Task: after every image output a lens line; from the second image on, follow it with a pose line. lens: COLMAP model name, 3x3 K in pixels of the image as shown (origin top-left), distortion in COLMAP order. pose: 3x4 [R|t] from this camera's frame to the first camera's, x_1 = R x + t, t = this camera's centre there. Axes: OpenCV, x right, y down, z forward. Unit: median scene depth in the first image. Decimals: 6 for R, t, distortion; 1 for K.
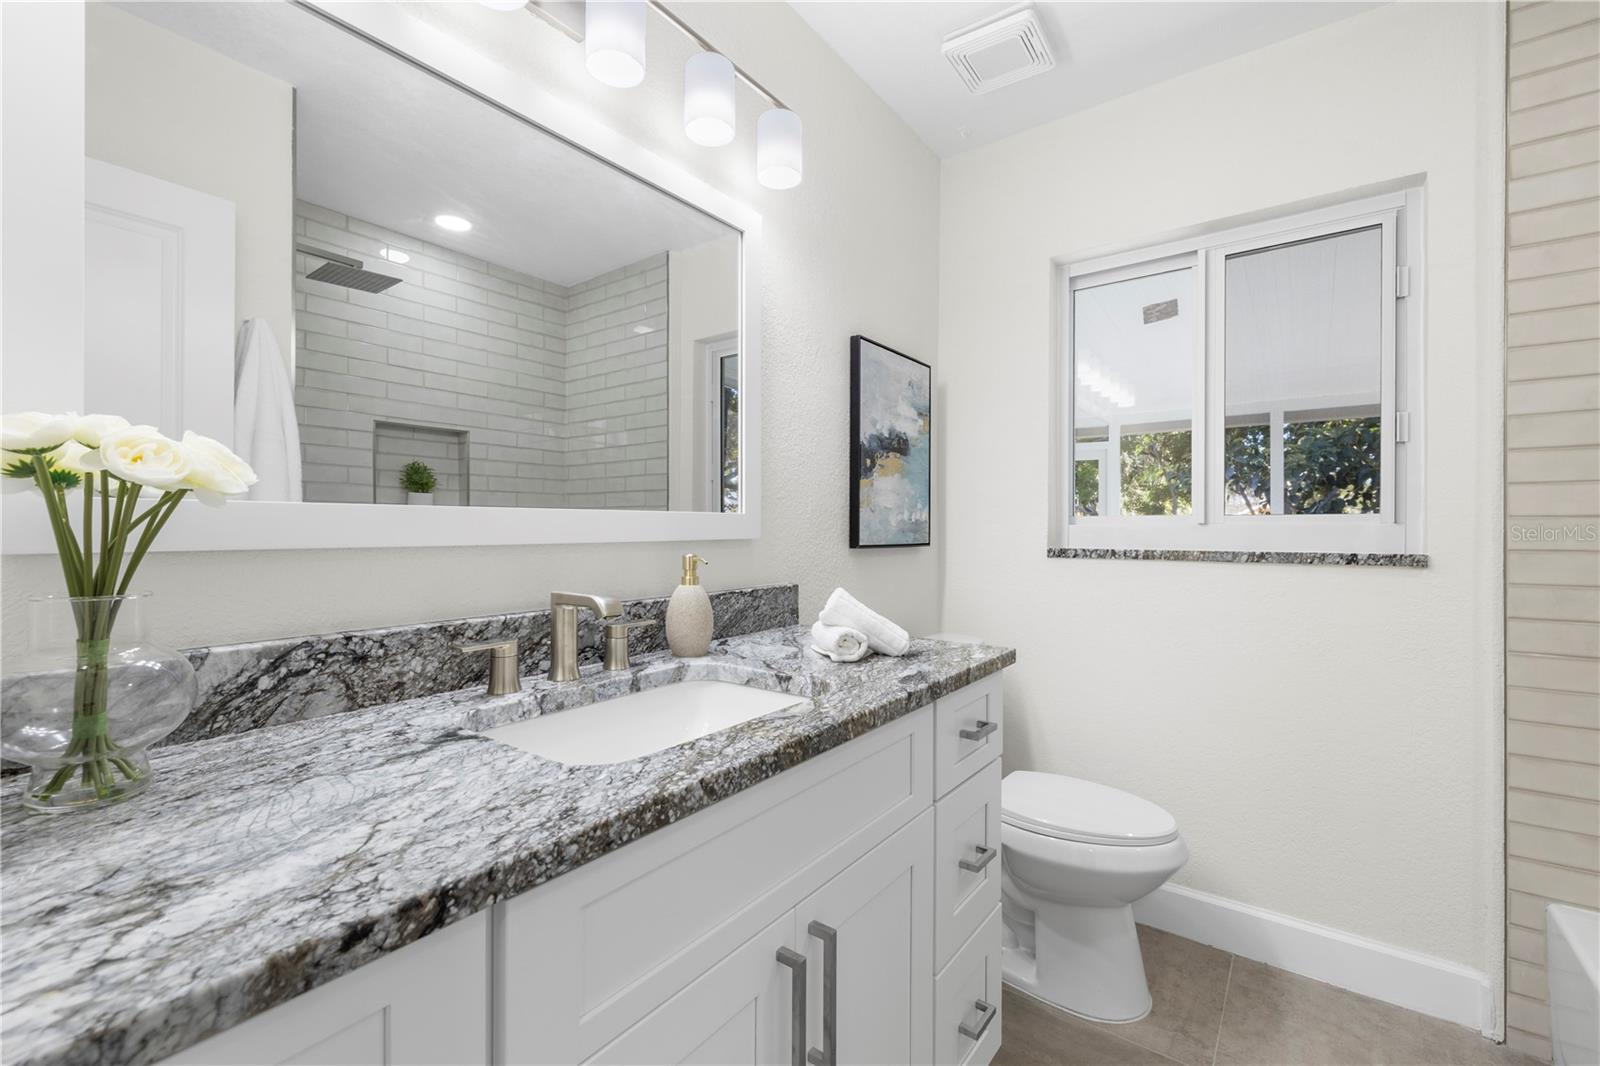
lens RADIAL K [[672.5, 0, 807.2], [0, 672.5, 531.1], [0, 0, 1]] dist [0.001166, 0.000156]
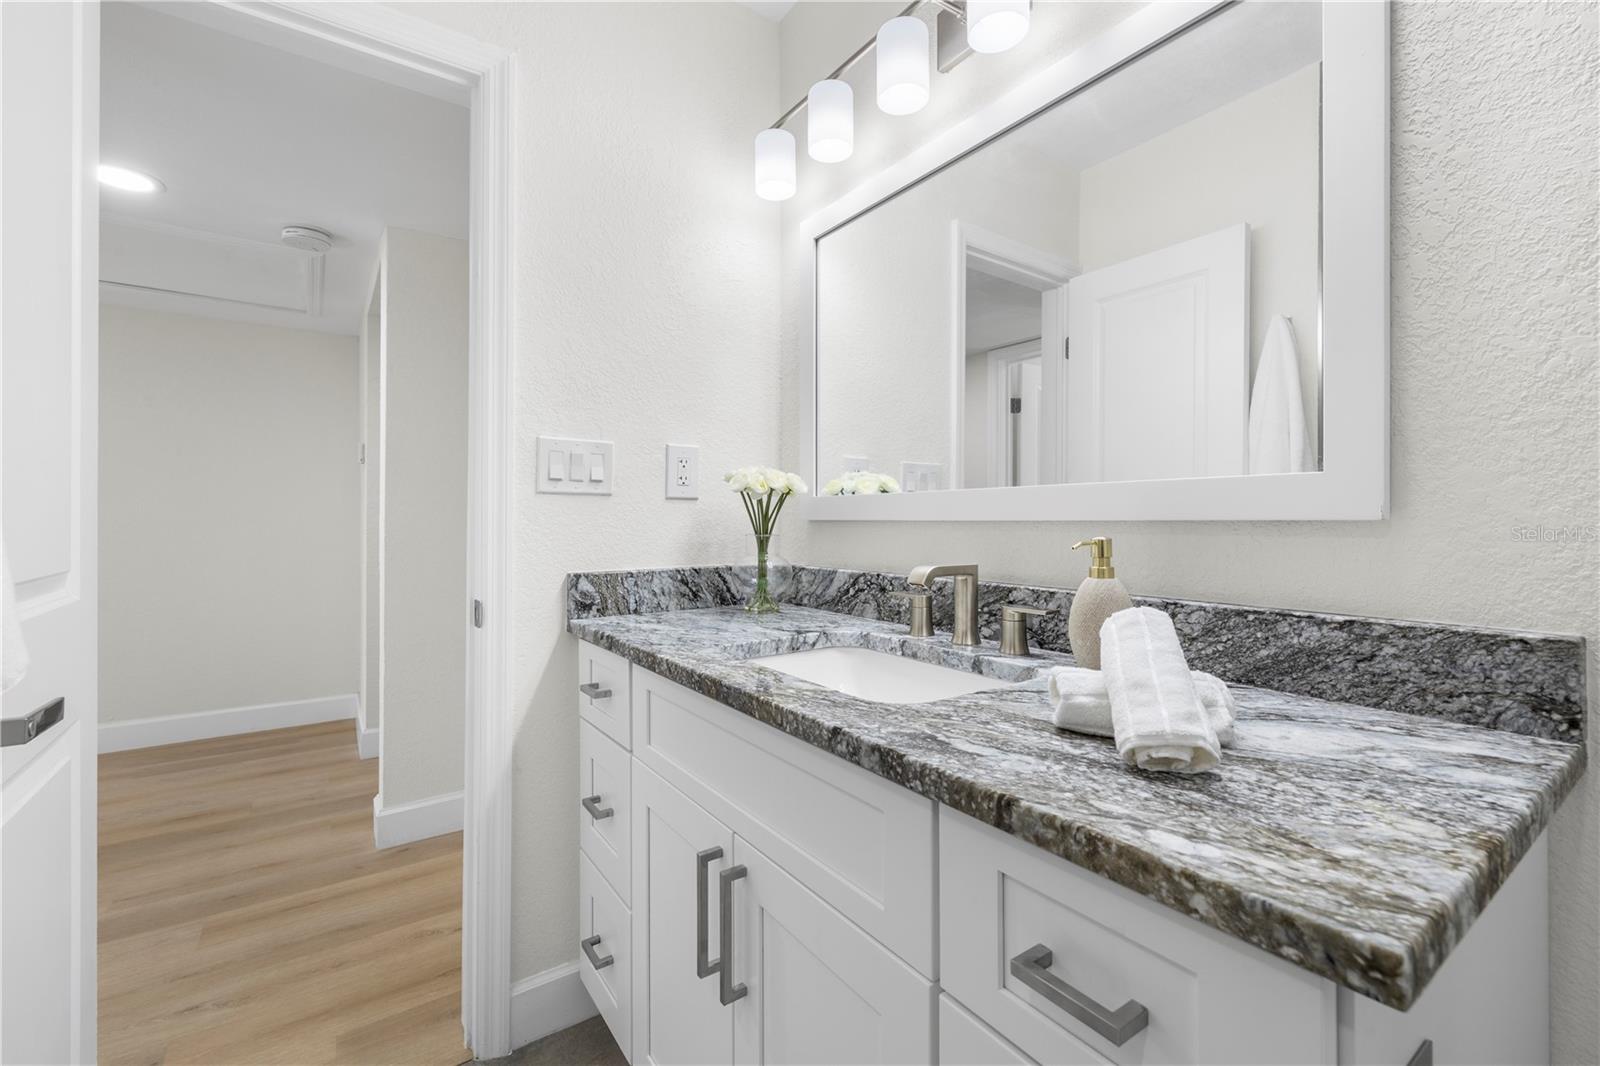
lens RADIAL K [[672.5, 0, 800.1], [0, 672.5, 517.2], [0, 0, 1]] dist [0.001166, 0.000156]
pose [[-0.311469, -0.007115, -0.950230, 0.896437], [-0.007821, 0.999957, -0.004924, 0.024748], [0.950224, 0.005898, -0.311512, 1.265674]]
